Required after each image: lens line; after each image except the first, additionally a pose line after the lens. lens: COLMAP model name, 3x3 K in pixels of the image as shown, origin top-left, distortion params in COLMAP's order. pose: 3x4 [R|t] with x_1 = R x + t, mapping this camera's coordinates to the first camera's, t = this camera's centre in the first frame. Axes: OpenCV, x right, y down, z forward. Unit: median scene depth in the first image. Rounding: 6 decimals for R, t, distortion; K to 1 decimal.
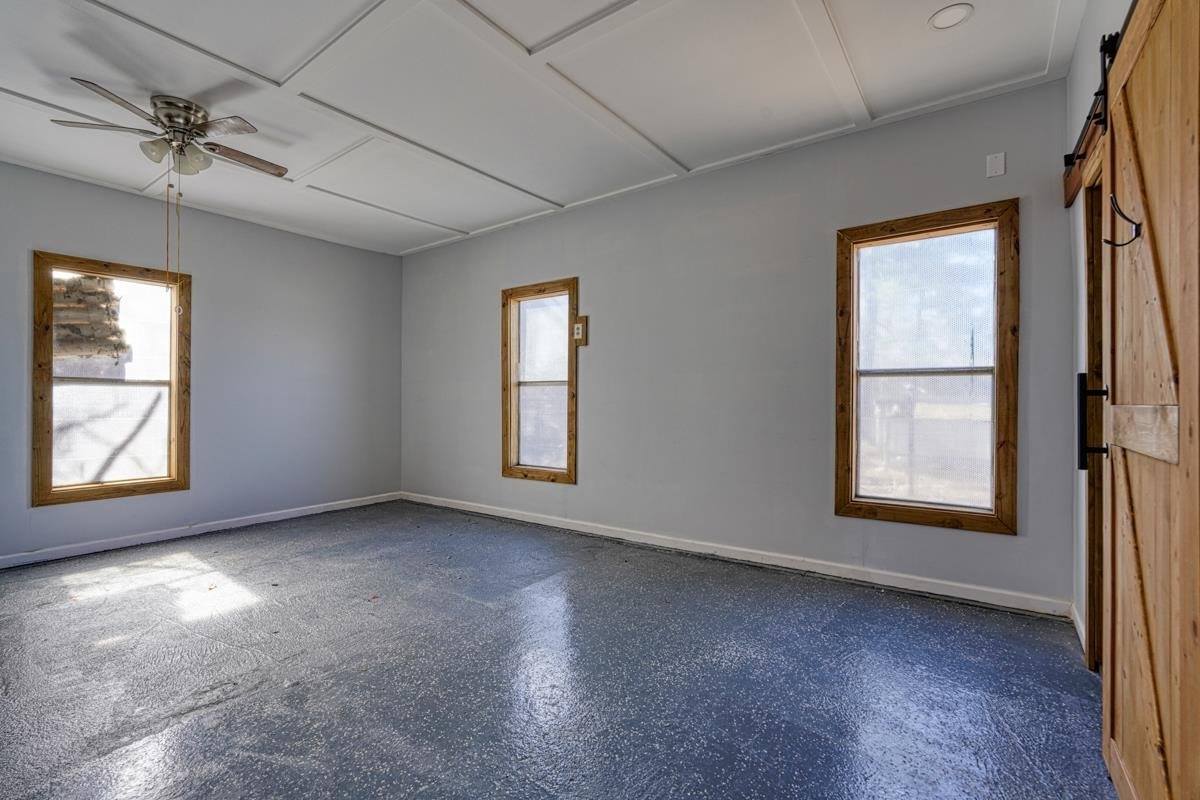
lens RADIAL K [[526.3, 0, 598.1], [0, 526.3, 401.5], [0, 0, 1]] dist [-0.018461, 0.009092]
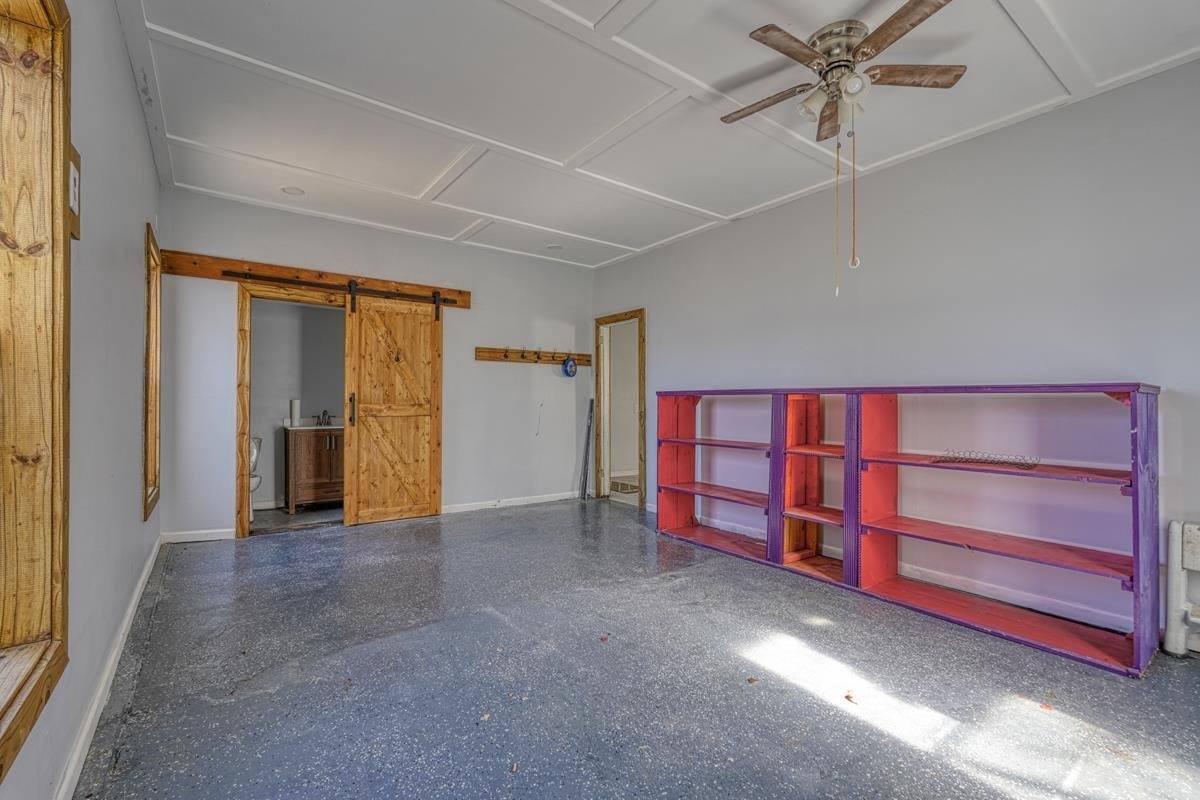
lens RADIAL K [[526.3, 0, 598.1], [0, 526.3, 401.5], [0, 0, 1]] dist [-0.018461, 0.009092]
pose [[-0.952492, -0.004916, 0.304525, -0.669390], [-0.006342, 0.999973, -0.003694, -0.002754], [-0.304498, -0.005449, -0.952497, 1.799177]]
